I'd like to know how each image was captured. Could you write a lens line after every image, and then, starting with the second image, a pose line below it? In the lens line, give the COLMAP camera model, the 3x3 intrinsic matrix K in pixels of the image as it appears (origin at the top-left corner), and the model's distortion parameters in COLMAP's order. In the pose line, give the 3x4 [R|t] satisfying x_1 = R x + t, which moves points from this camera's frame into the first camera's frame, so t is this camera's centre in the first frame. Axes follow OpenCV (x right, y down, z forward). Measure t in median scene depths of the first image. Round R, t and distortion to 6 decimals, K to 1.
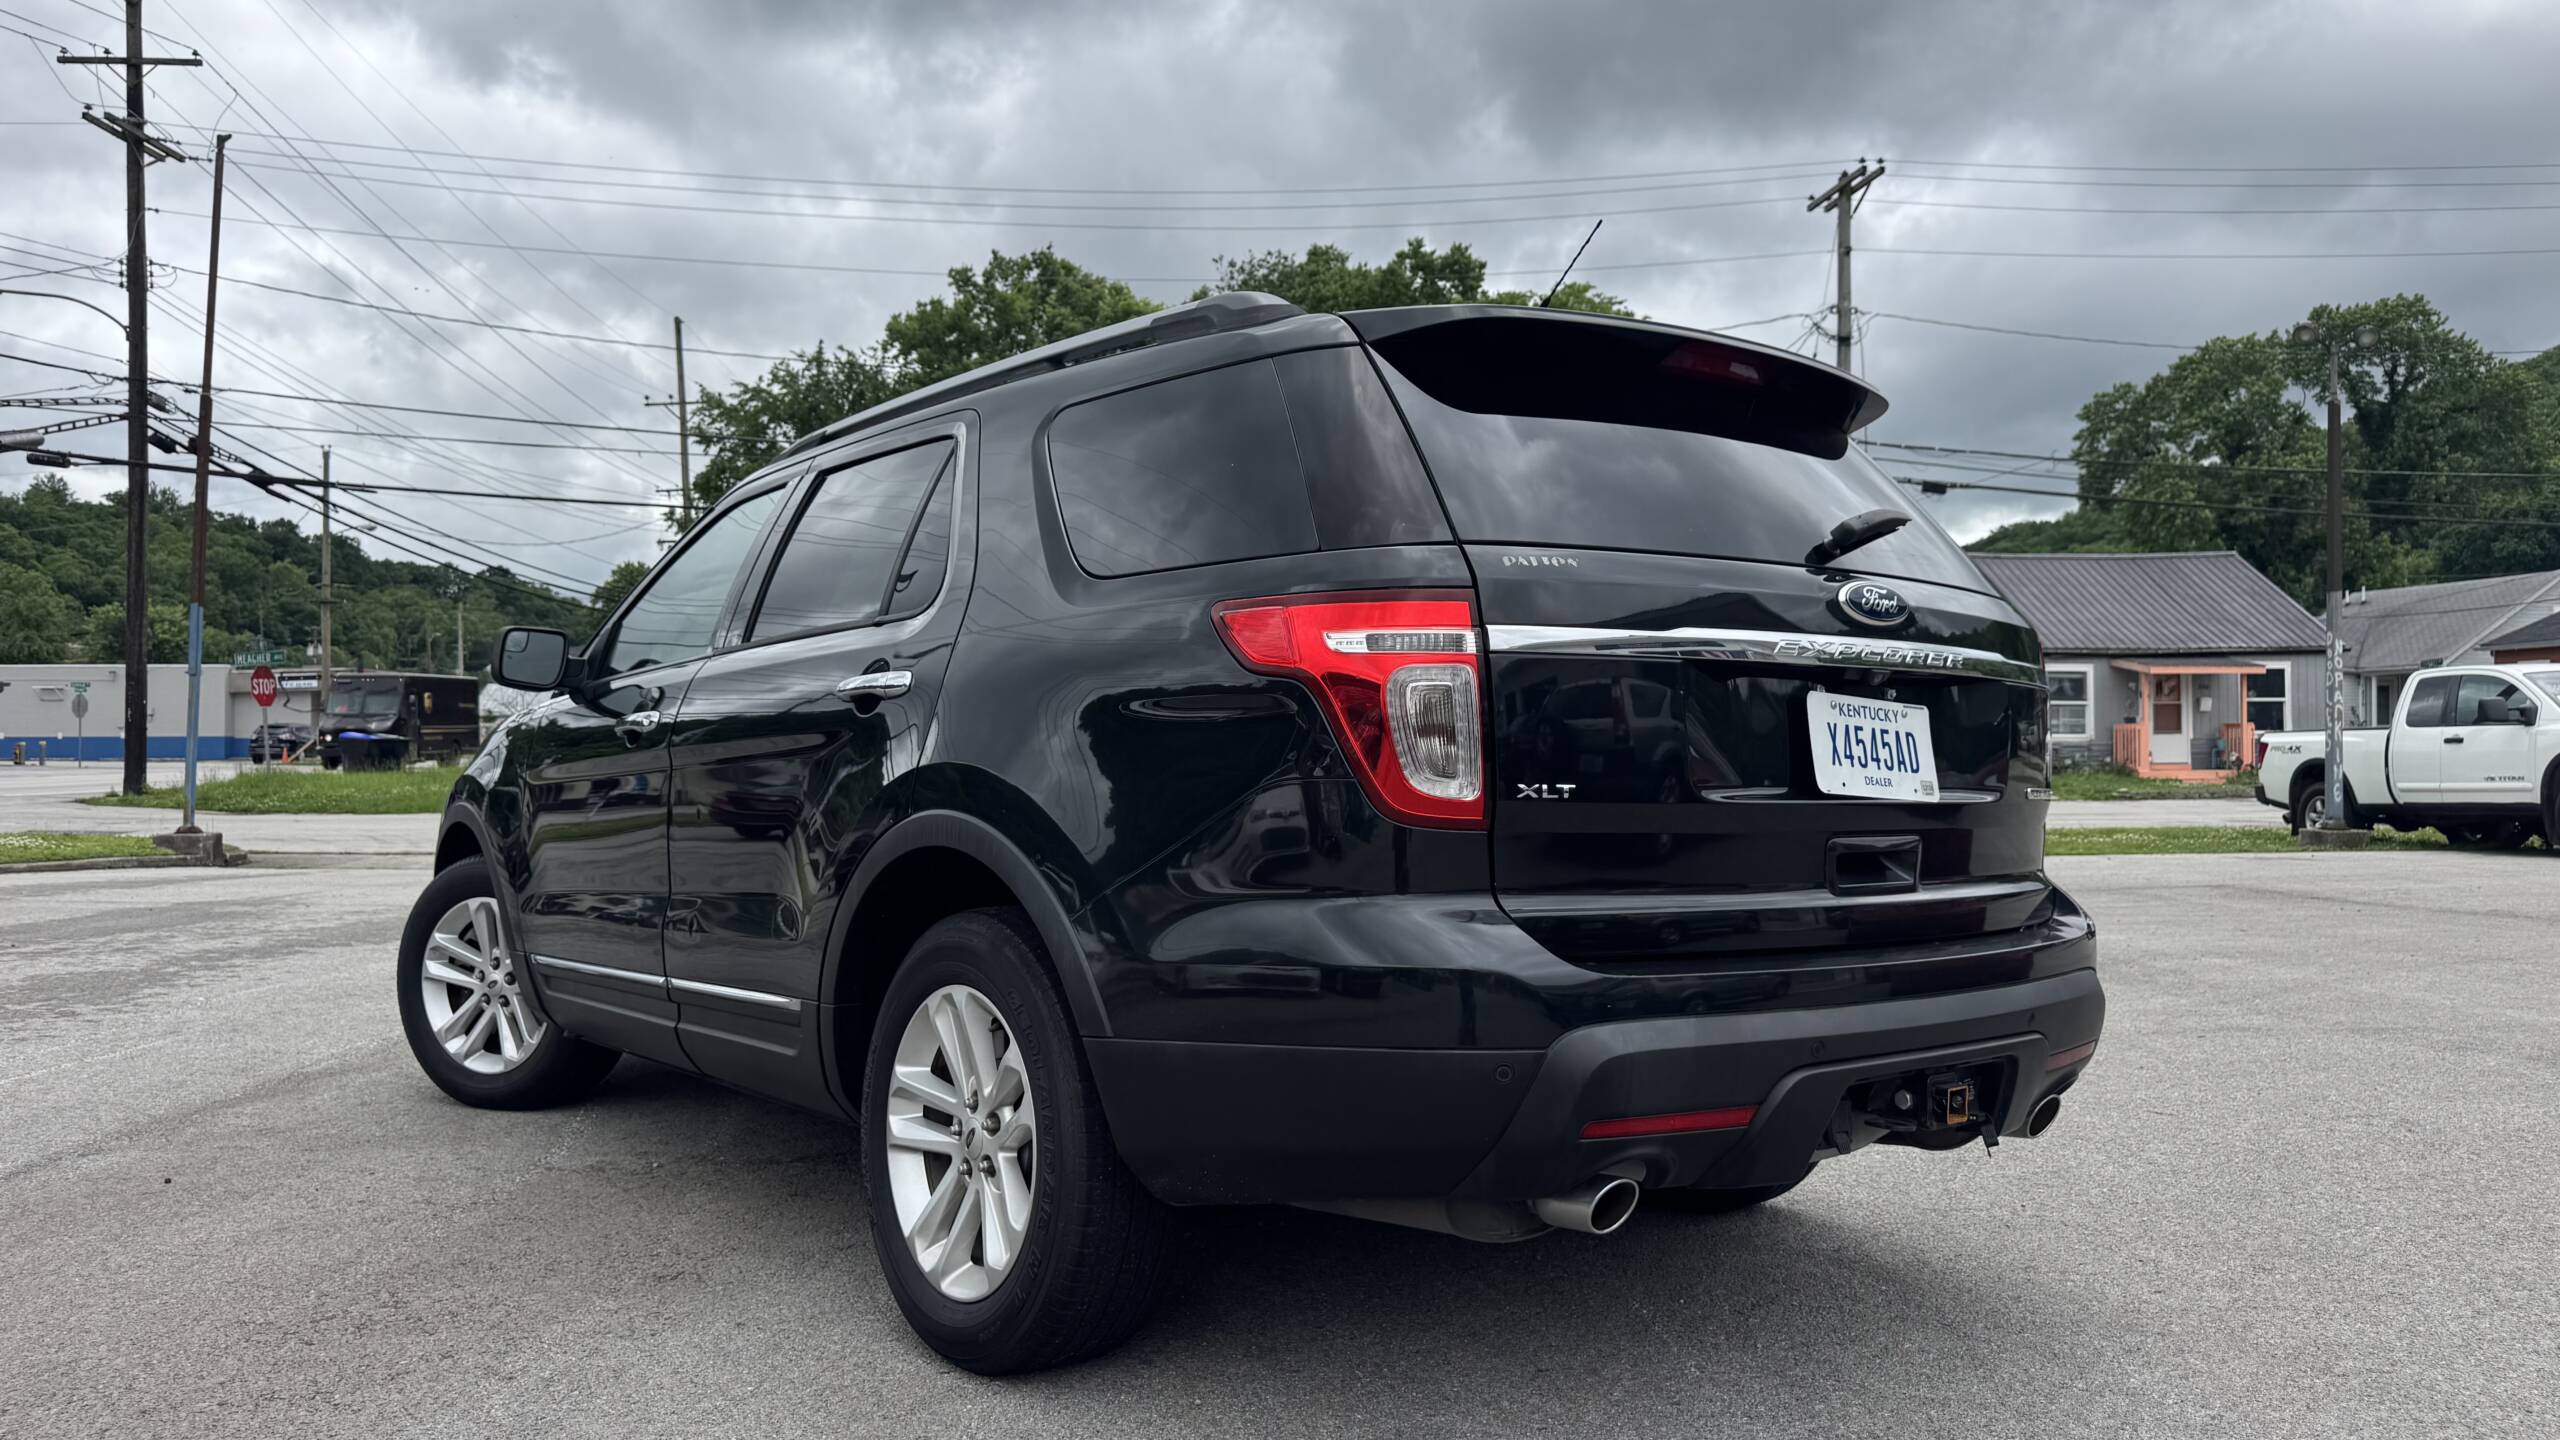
lens RADIAL K [[1752.0, 0, 1274.7], [0, 1752.0, 726.6], [0, 0, 1]] dist [0.002261, -0.003819]
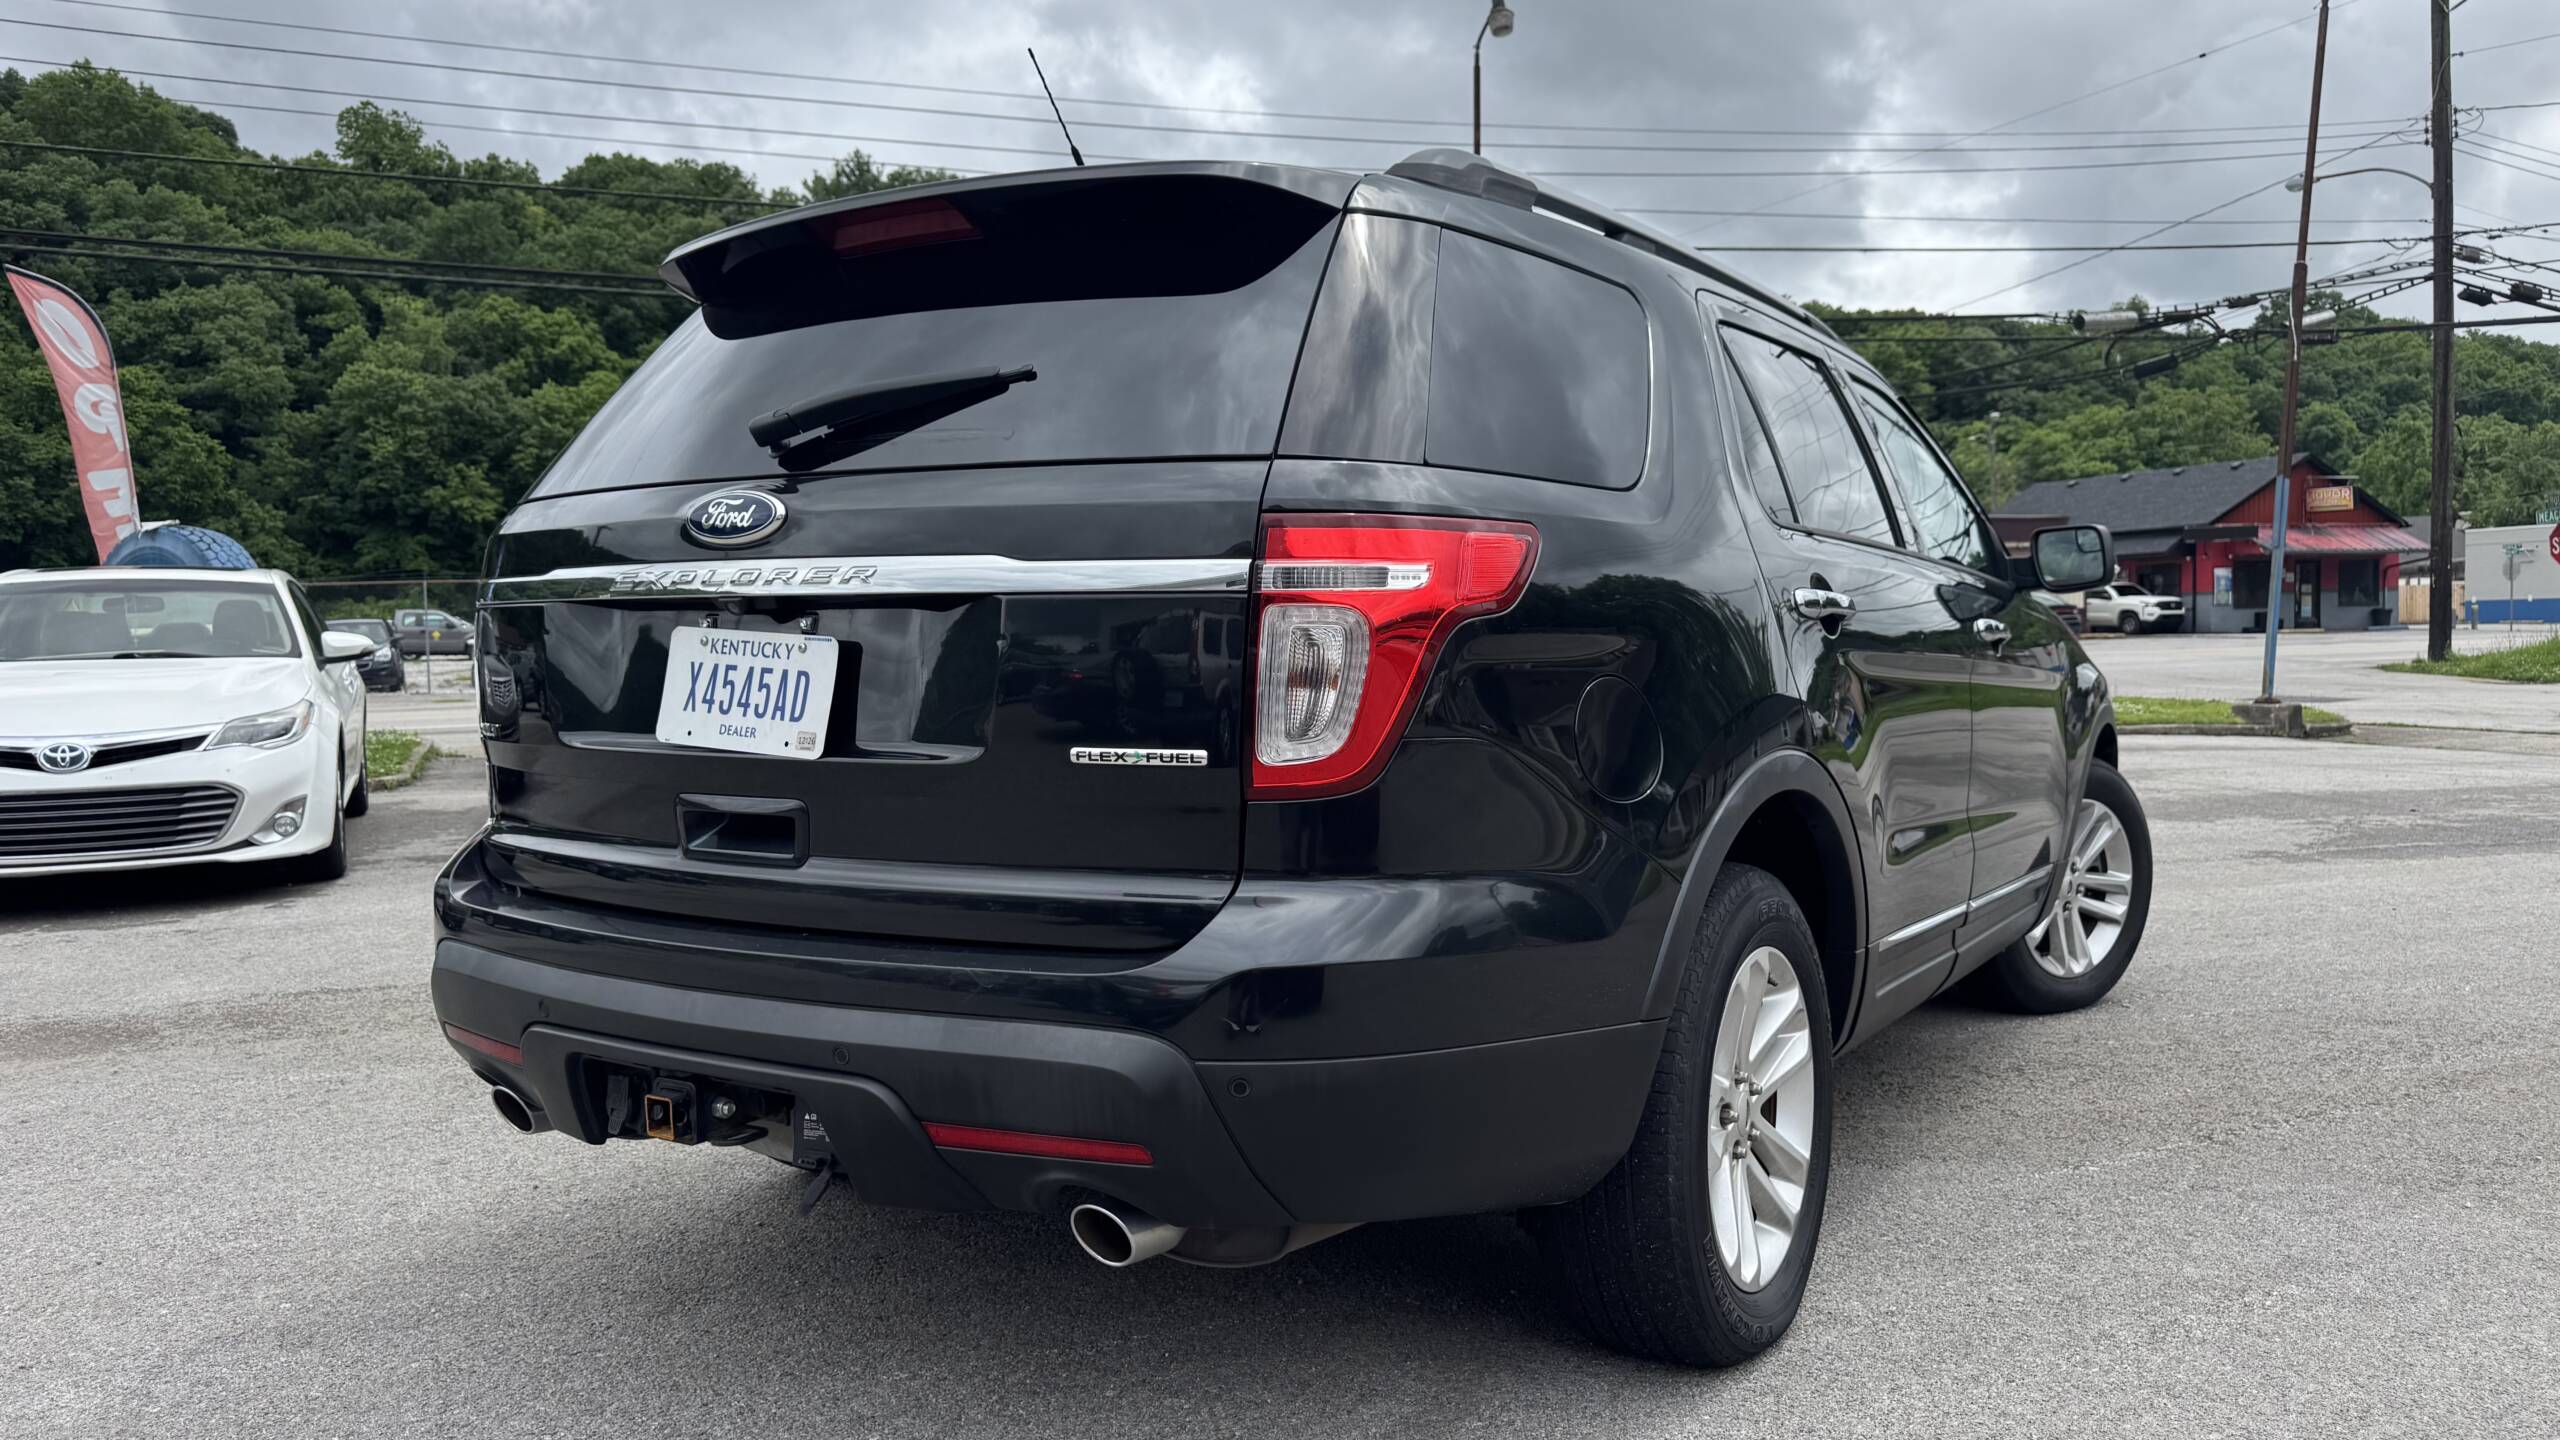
lens RADIAL K [[1759.0, 0, 1279.2], [0, 1759.0, 707.1], [0, 0, 1]] dist [0.005065, 0.002667]
pose [[0.363733, 0.031661, -0.930965, 1.153789], [0.029811, 0.998515, 0.045606, -0.010264], [0.931026, -0.044342, 0.362249, 0.879583]]
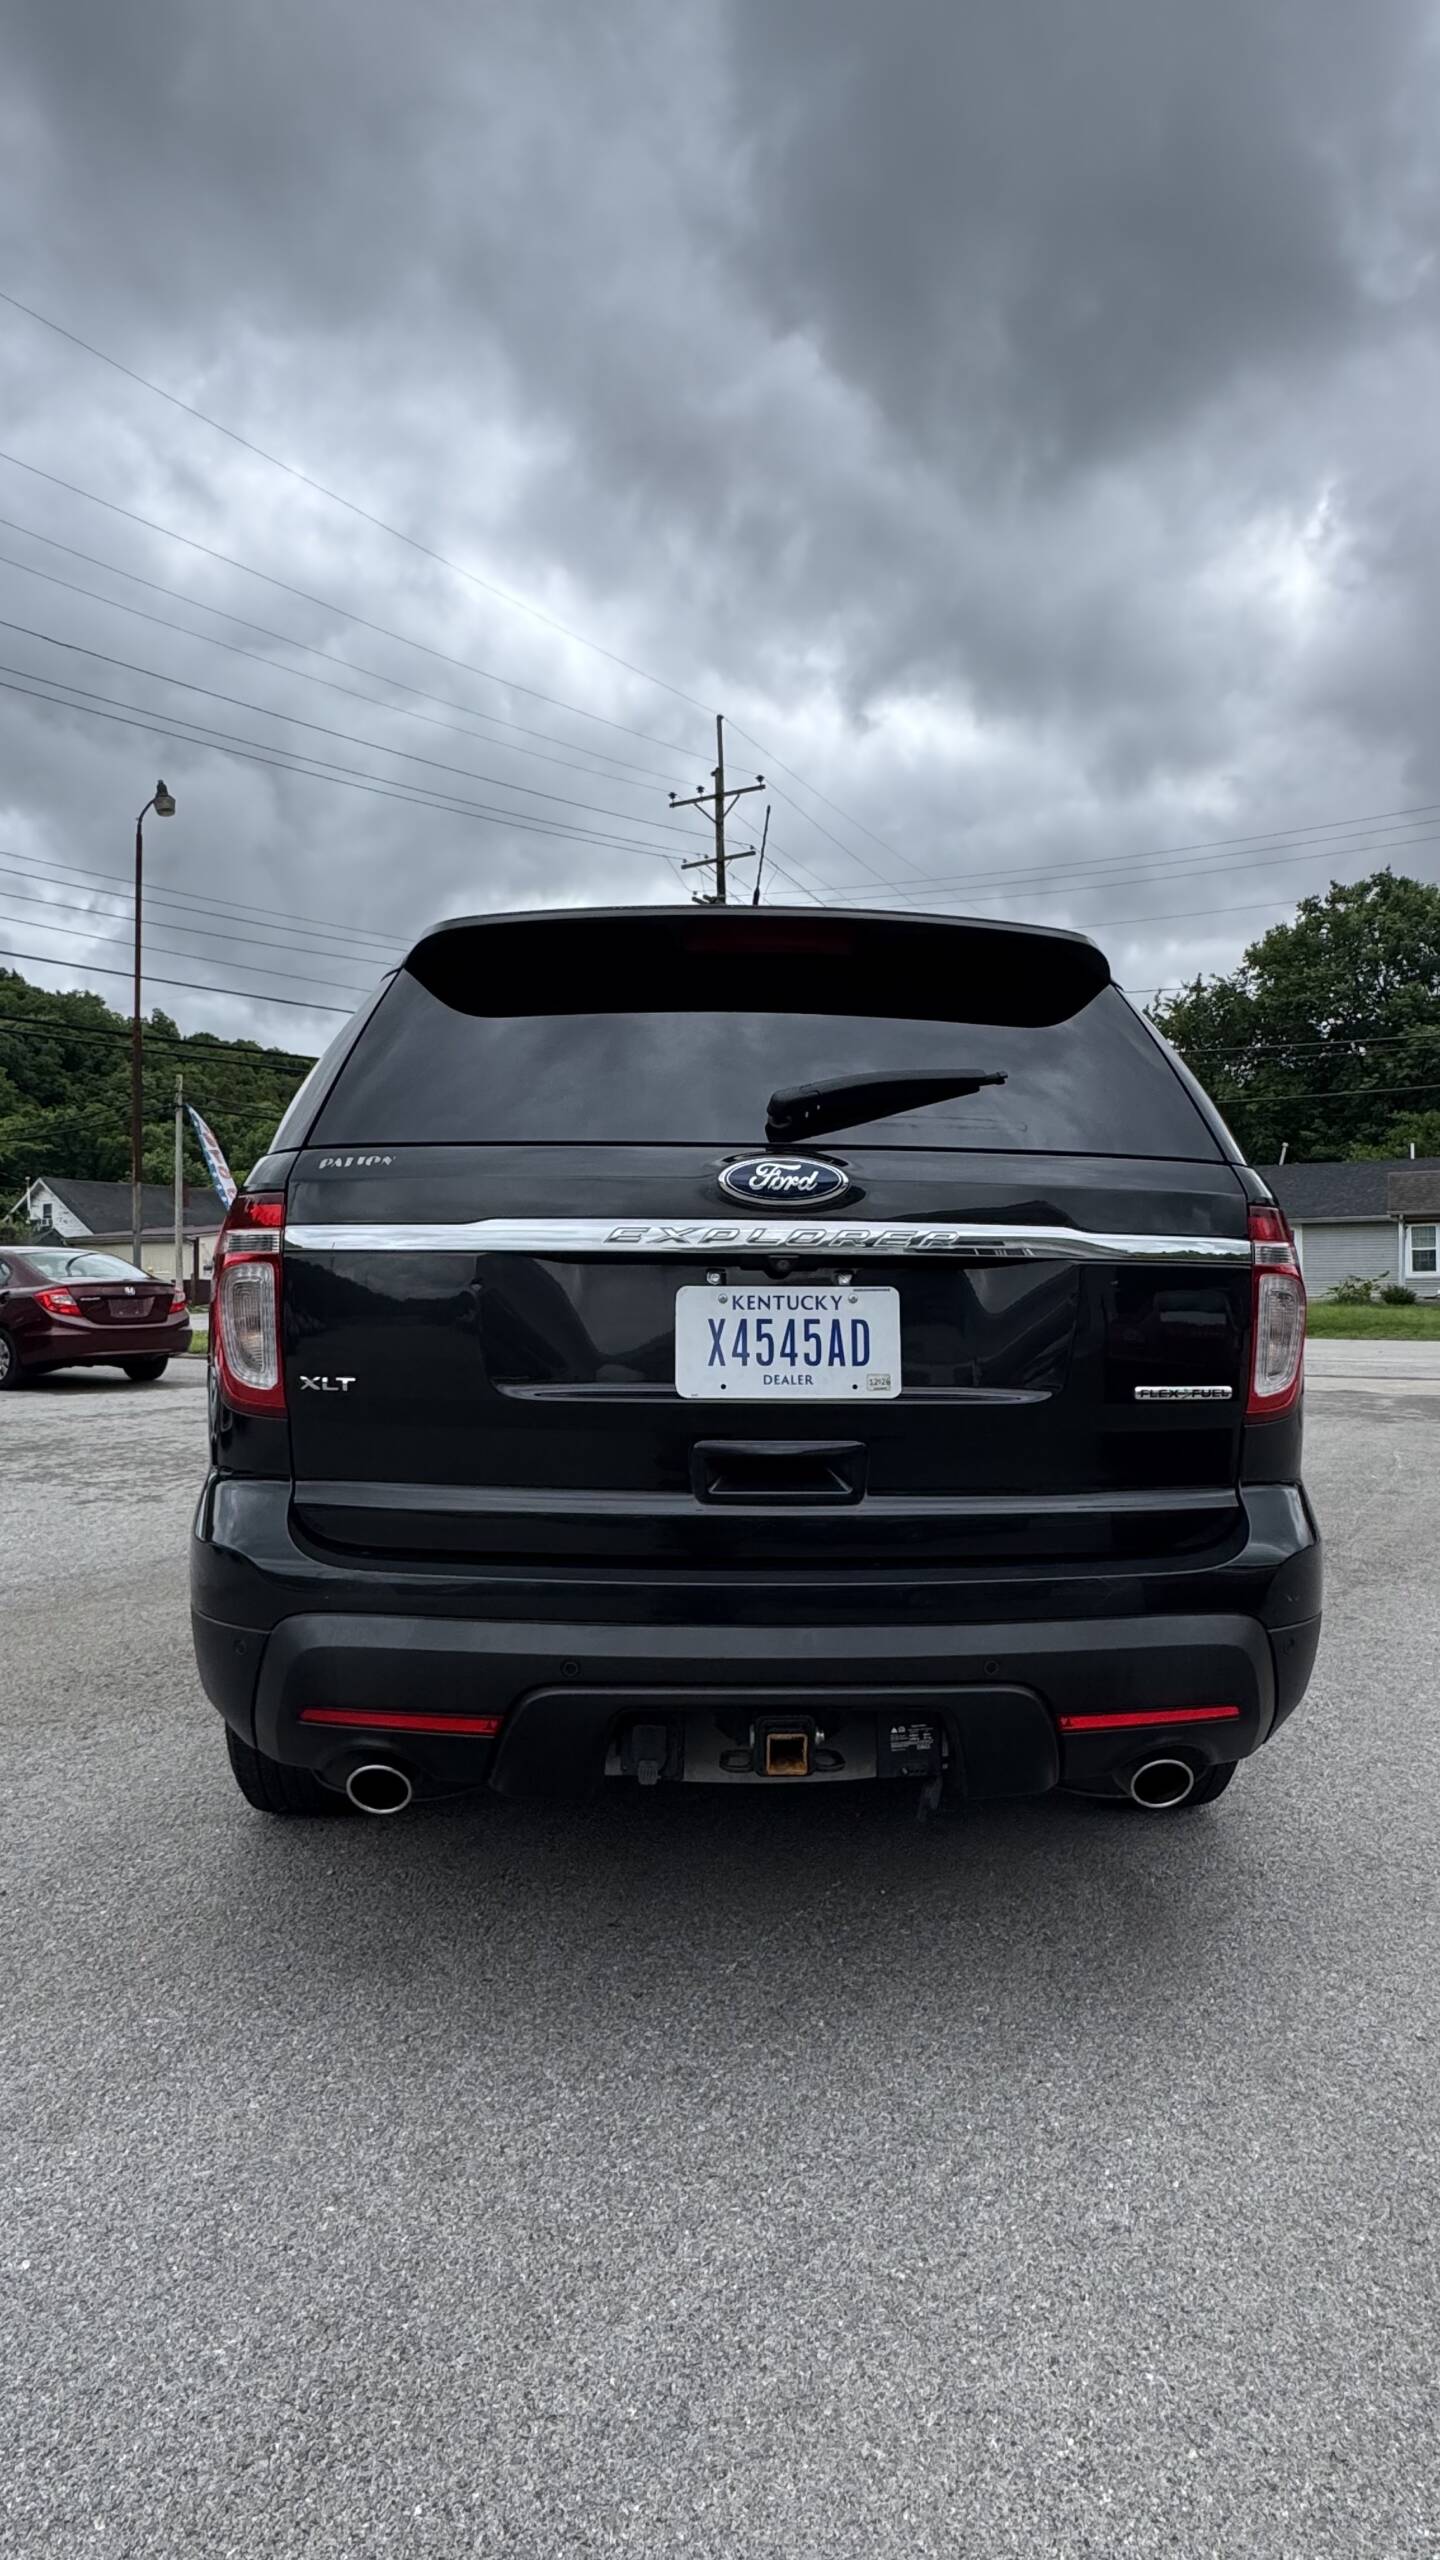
lens RADIAL K [[1301.9, 0, 712.4], [0, 1301.9, 1288.8], [0, 0, 1]] dist [-0.006362, -0.000930]
pose [[0.822025, -0.001384, -0.569450, 0.653178], [0.009481, 0.999892, 0.011255, -0.022151], [0.569372, -0.014651, 0.821949, 0.402854]]
